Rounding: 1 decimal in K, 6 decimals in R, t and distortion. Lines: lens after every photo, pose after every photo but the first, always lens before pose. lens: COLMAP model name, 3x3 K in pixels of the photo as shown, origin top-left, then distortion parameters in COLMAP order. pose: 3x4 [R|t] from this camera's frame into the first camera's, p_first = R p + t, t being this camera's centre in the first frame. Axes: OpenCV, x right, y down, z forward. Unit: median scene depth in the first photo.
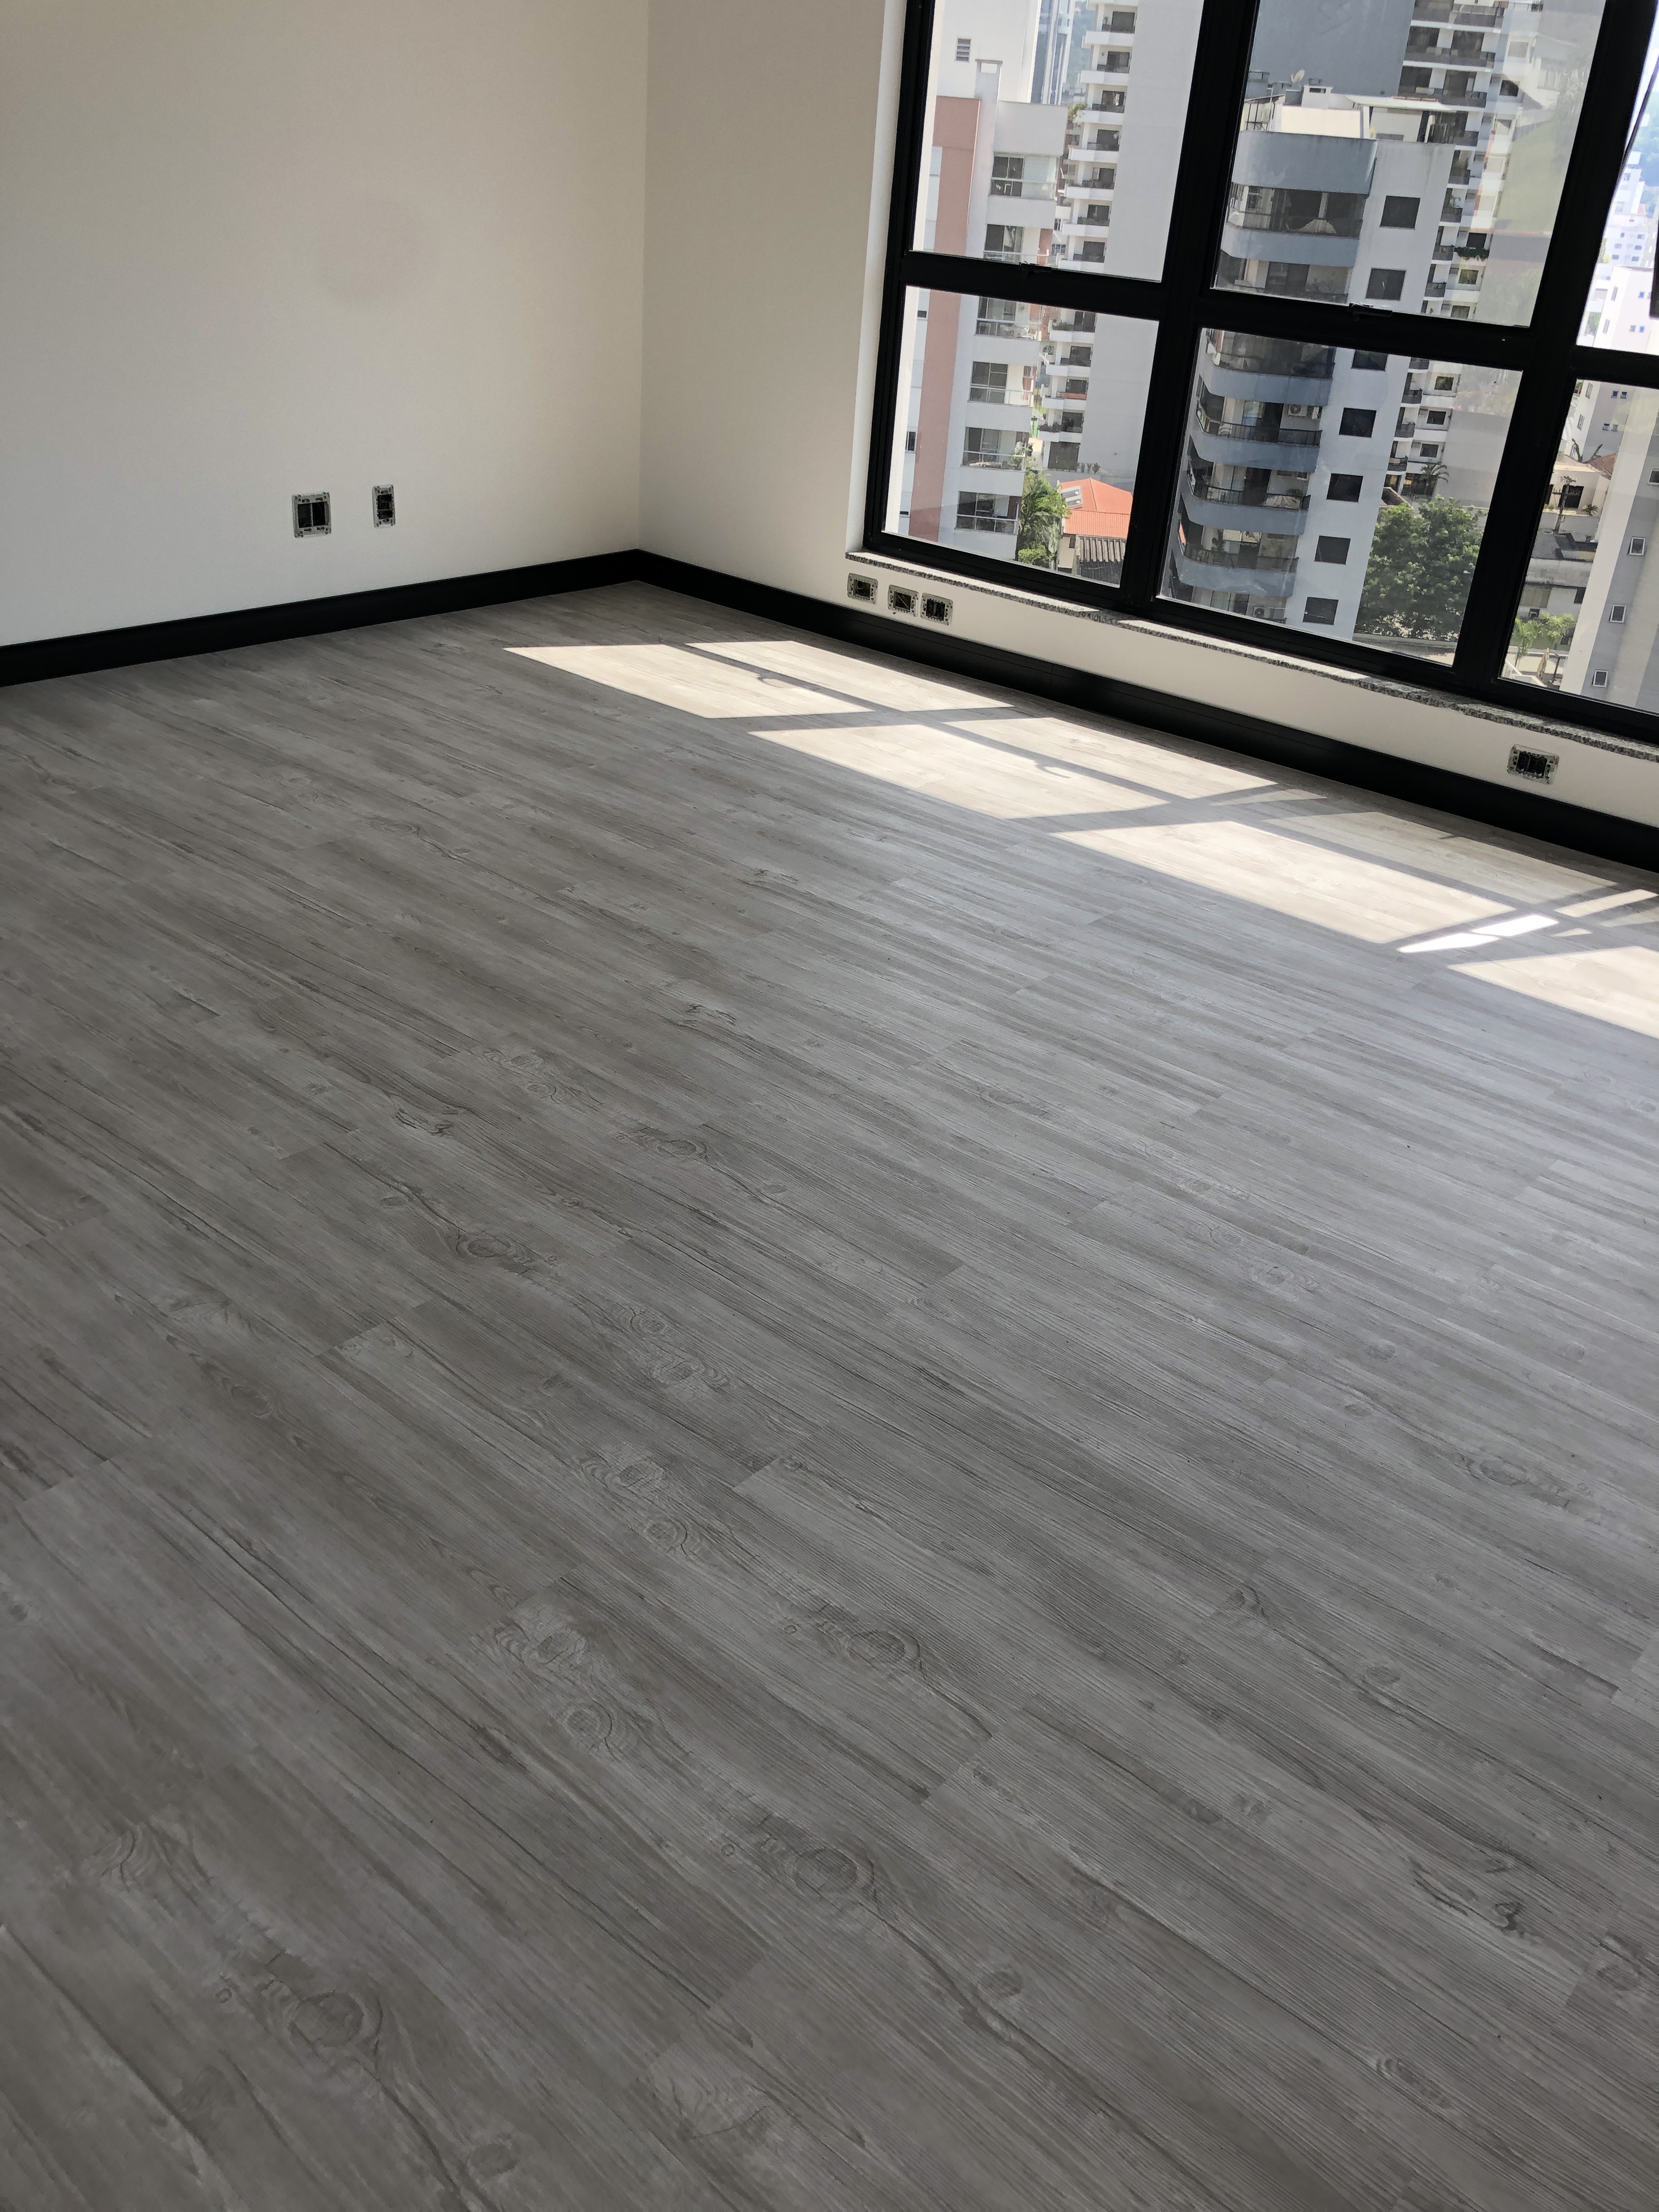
lens RADIAL K [[1806.6, 0, 827.8], [0, 1806.6, 1092.3], [0, 0, 1]] dist [0.039577, -0.042620]
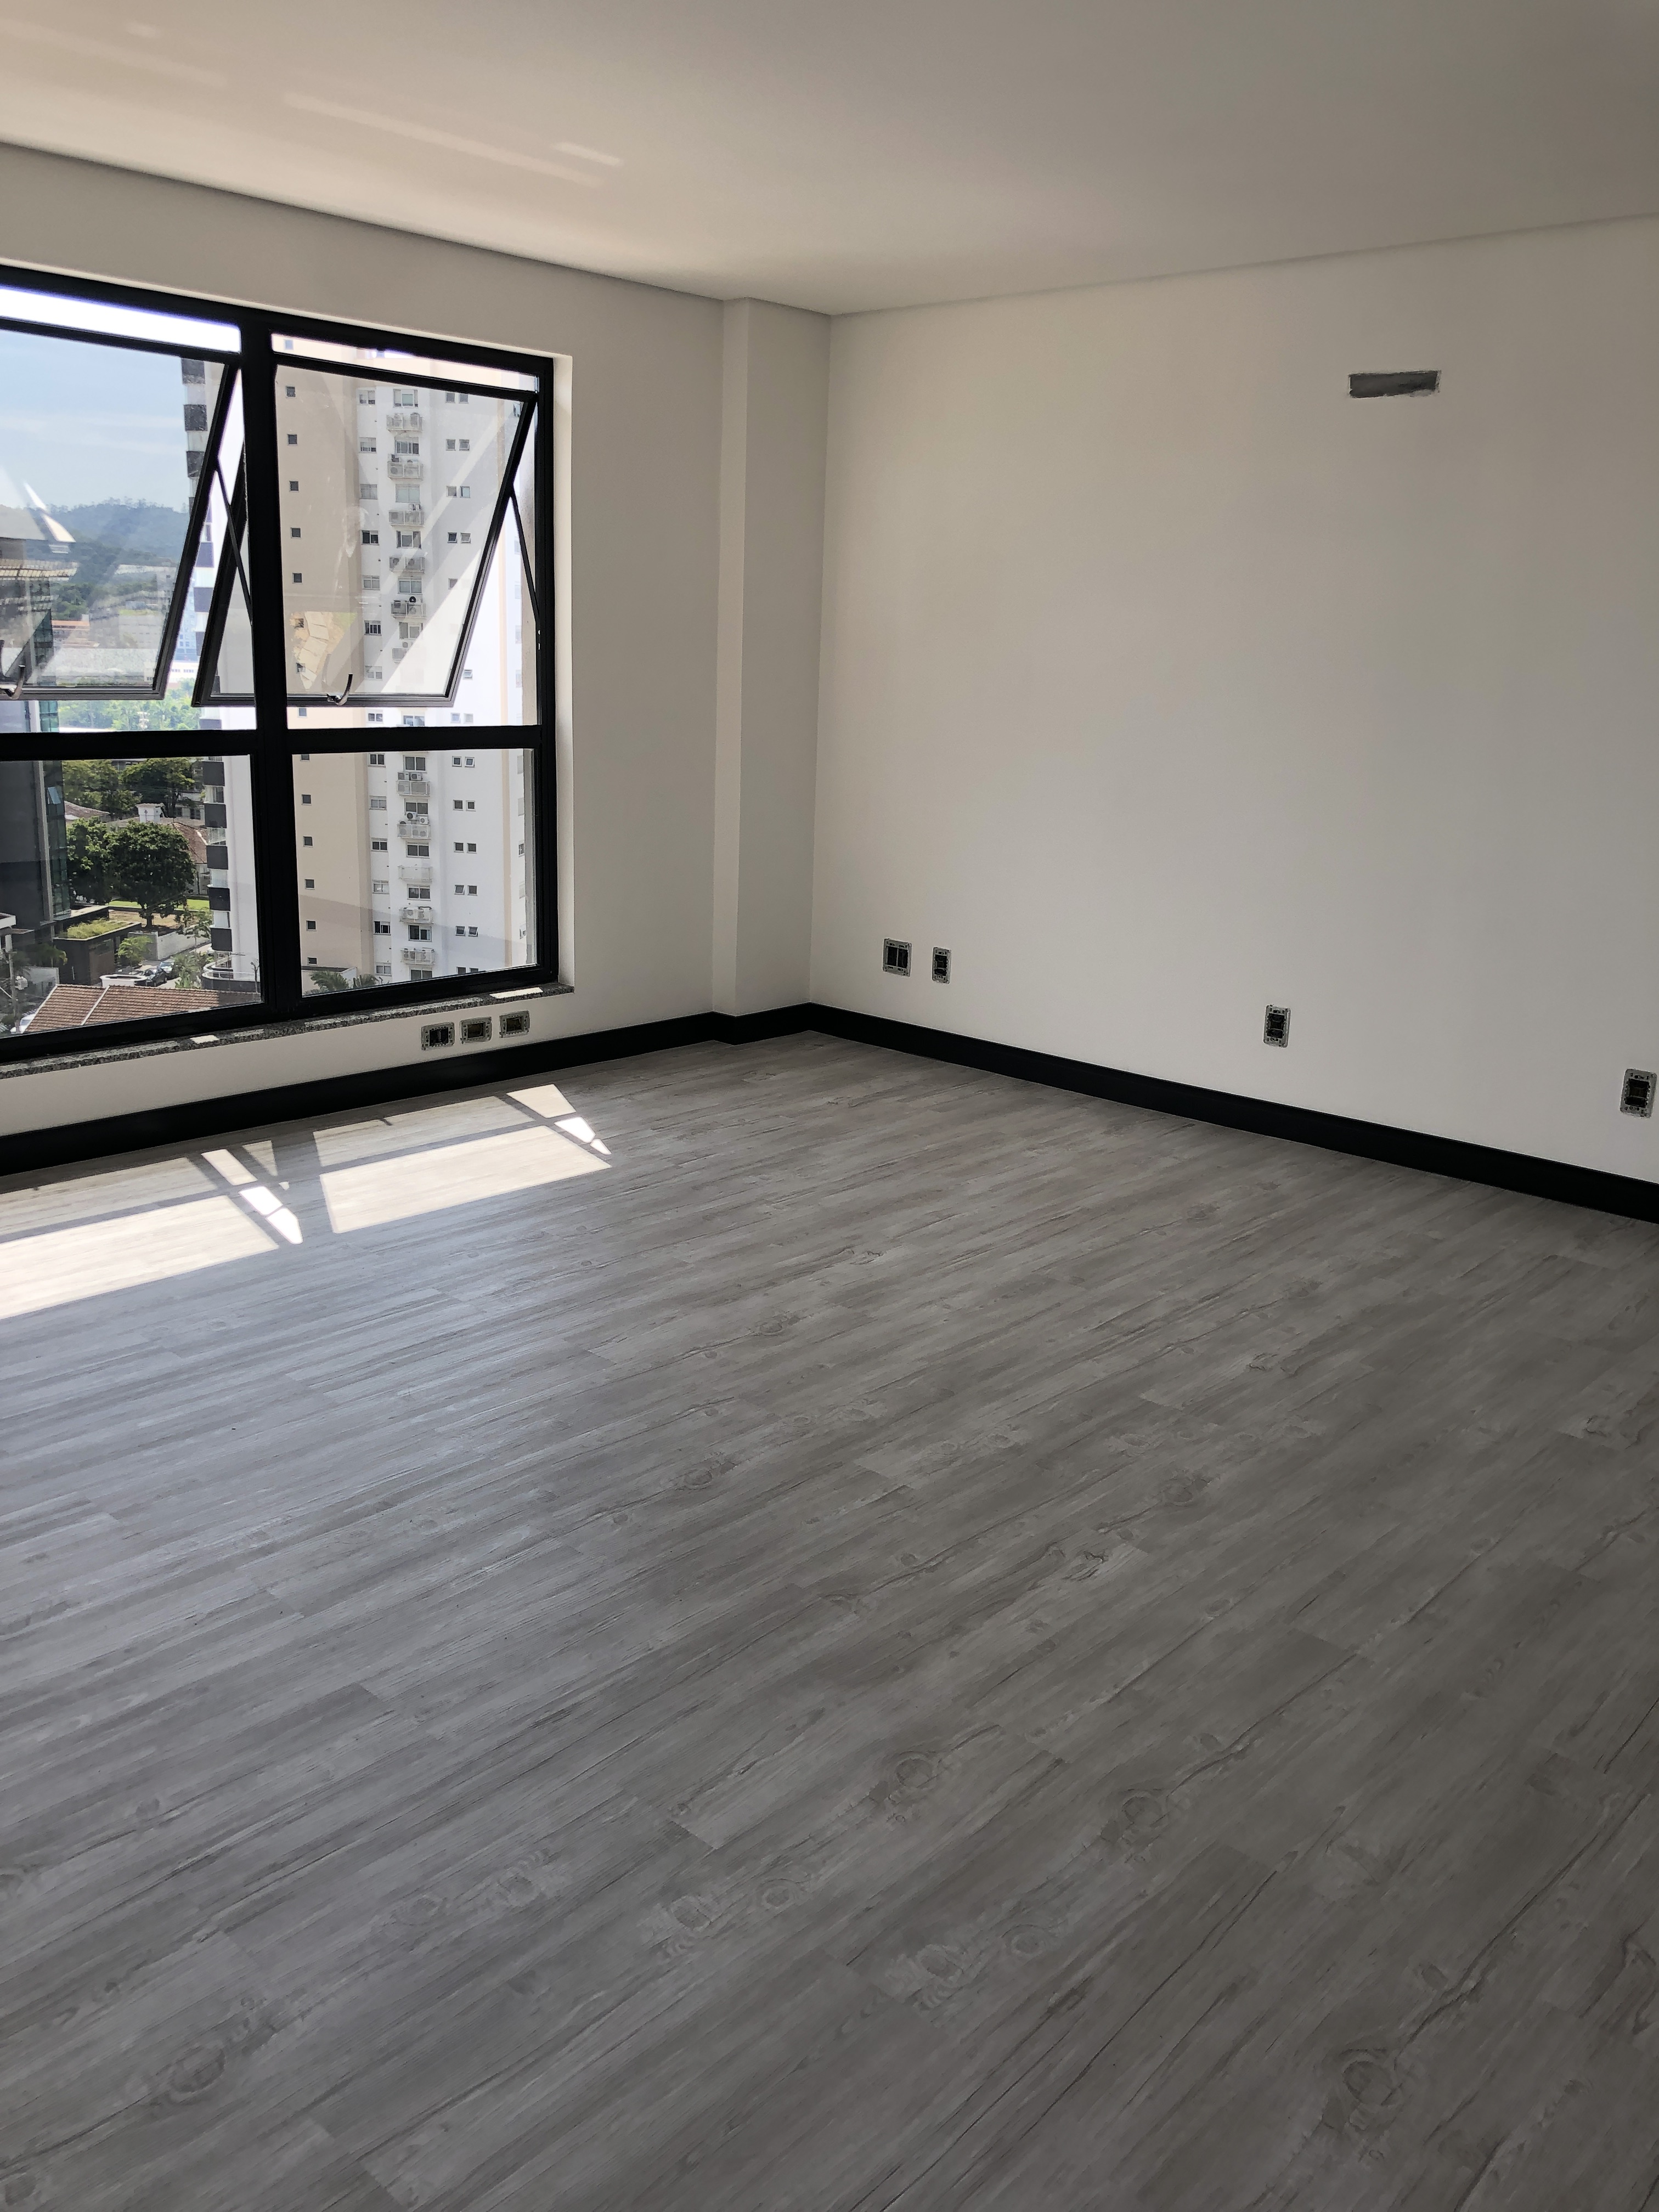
lens RADIAL K [[1806.6, 0, 827.8], [0, 1806.6, 1083.9], [0, 0, 1]] dist [0.039577, -0.042620]
pose [[0.030040, -0.306412, 0.951425, -0.501652], [0.443253, 0.857228, 0.262080, -0.216630], [-0.895893, 0.413850, 0.161569, 0.347721]]
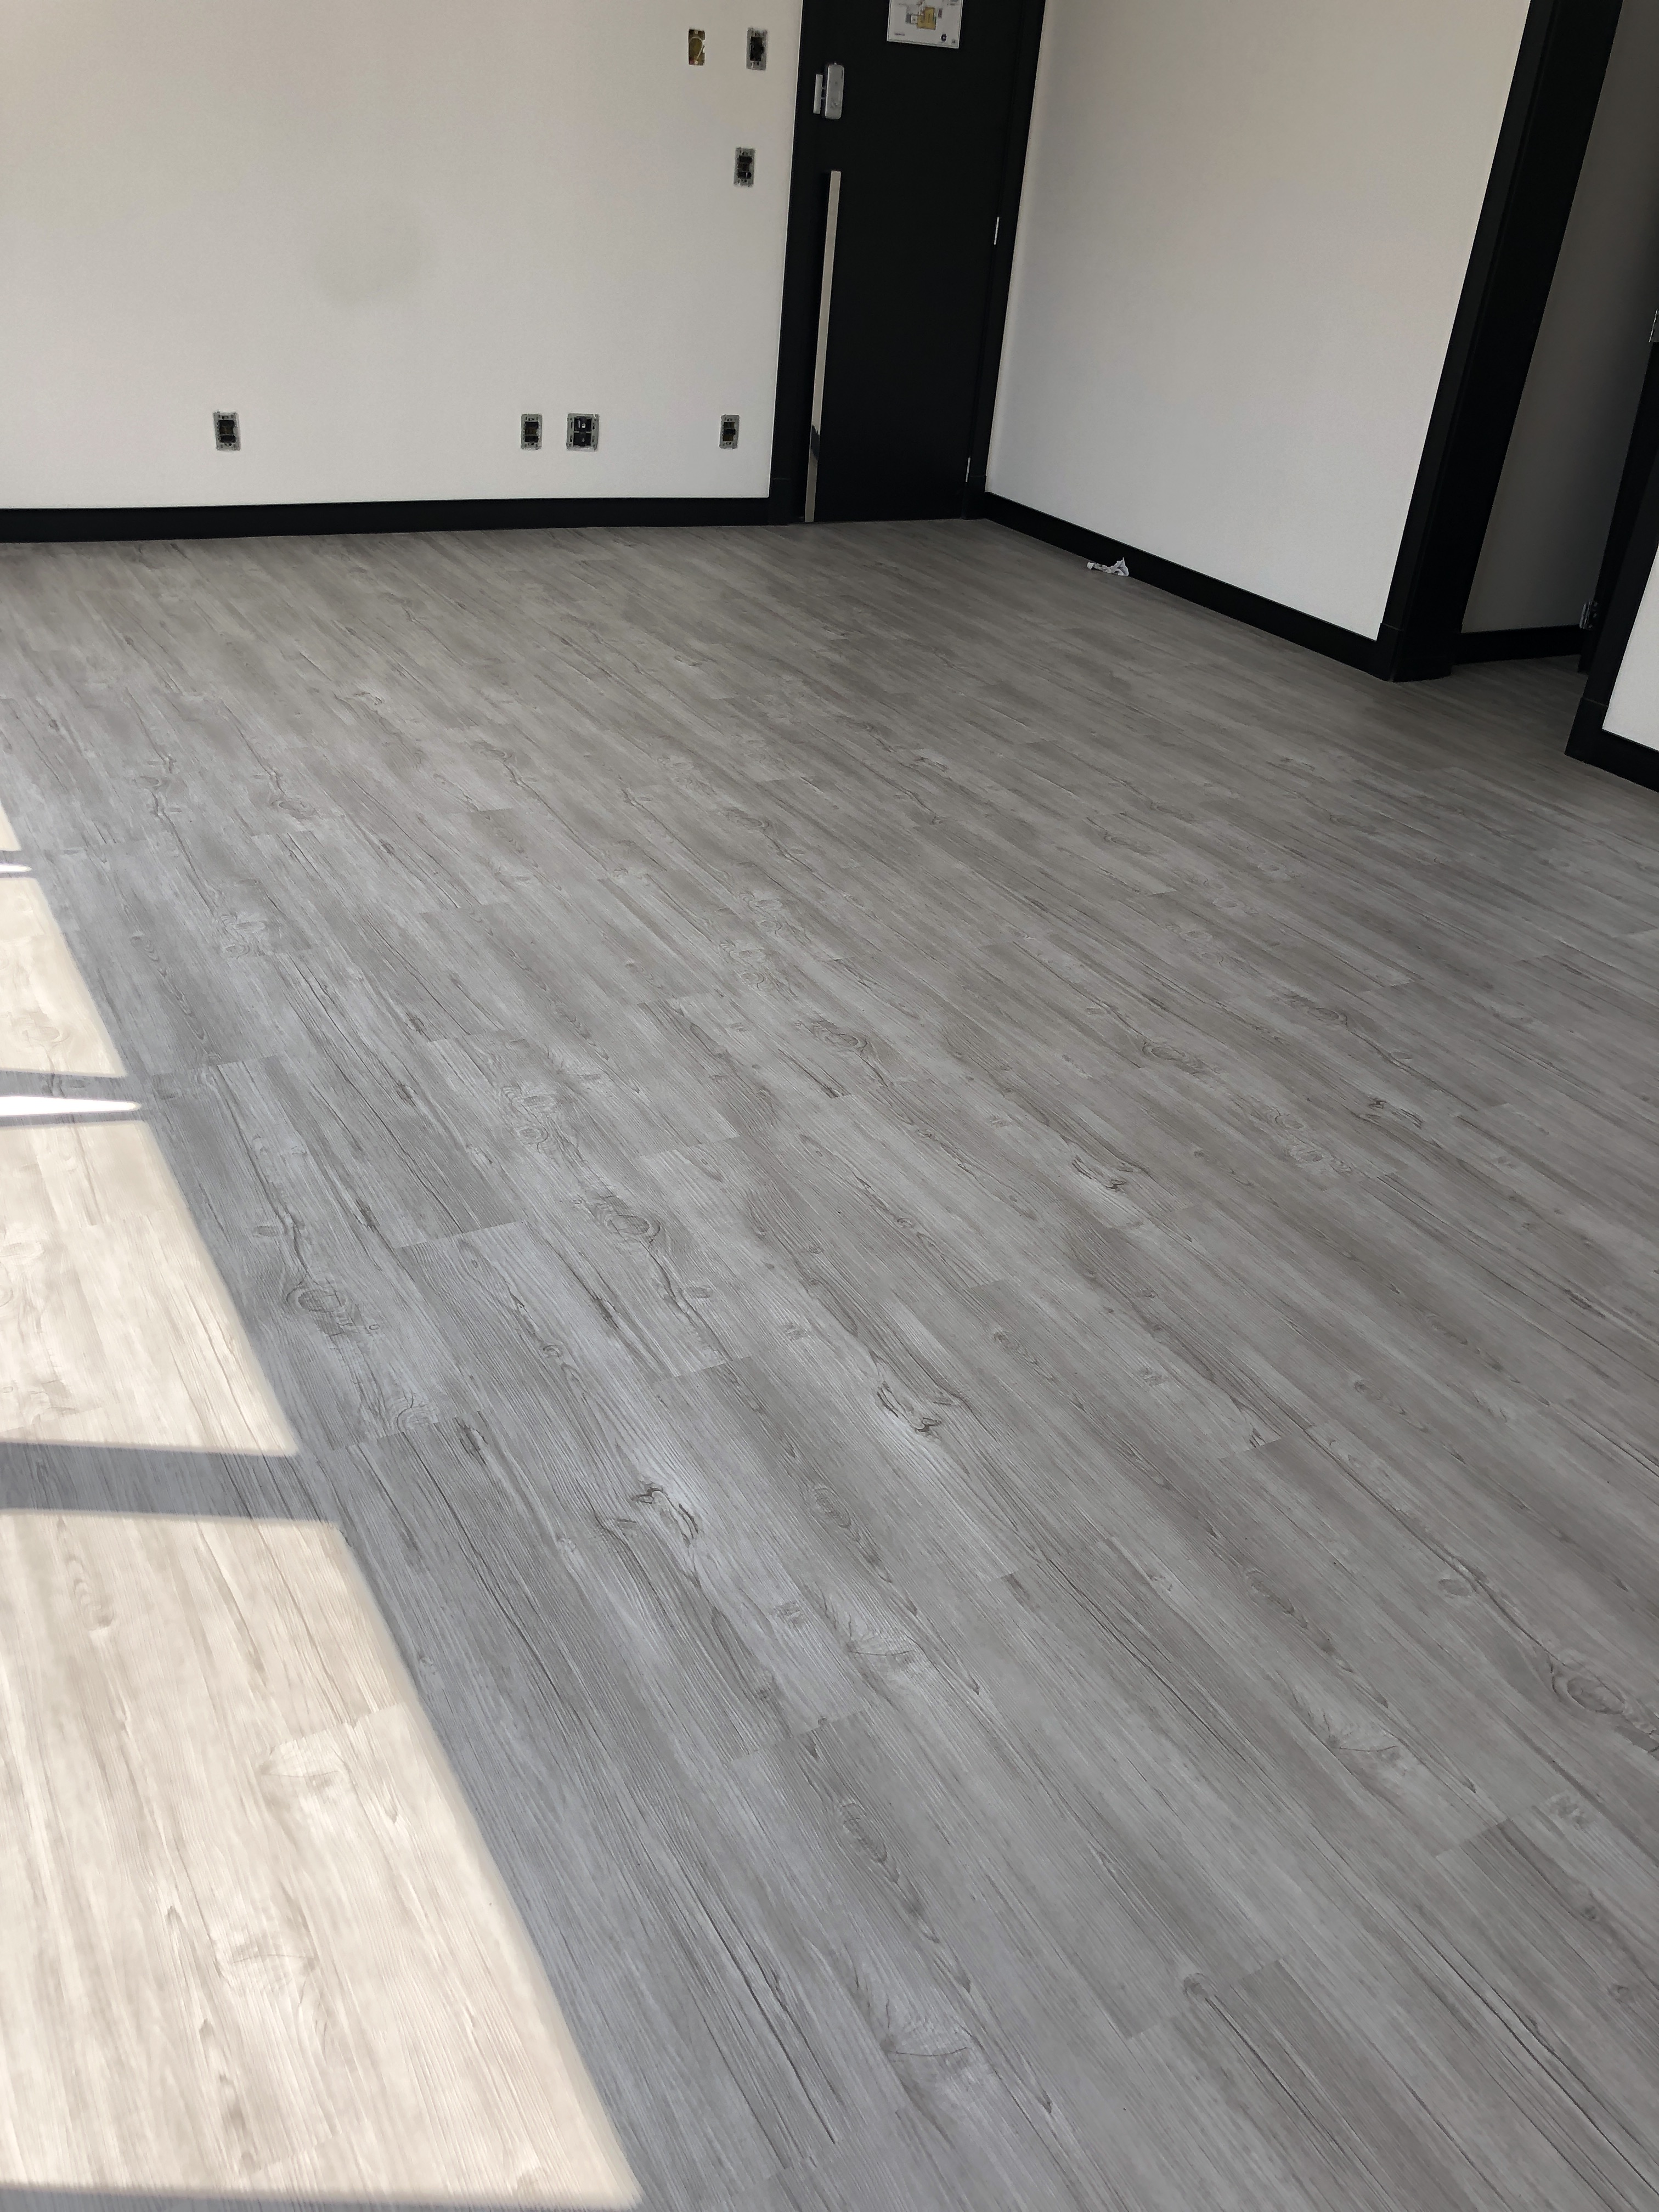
lens RADIAL K [[1806.6, 0, 831.8], [0, 1806.6, 1095.5], [0, 0, 1]] dist [0.039577, -0.042620]
pose [[-0.930609, -0.295378, 0.216143, -0.106600], [0.020516, 0.547508, 0.836549, -0.699871], [-0.365438, 0.782935, -0.503456, 1.274379]]
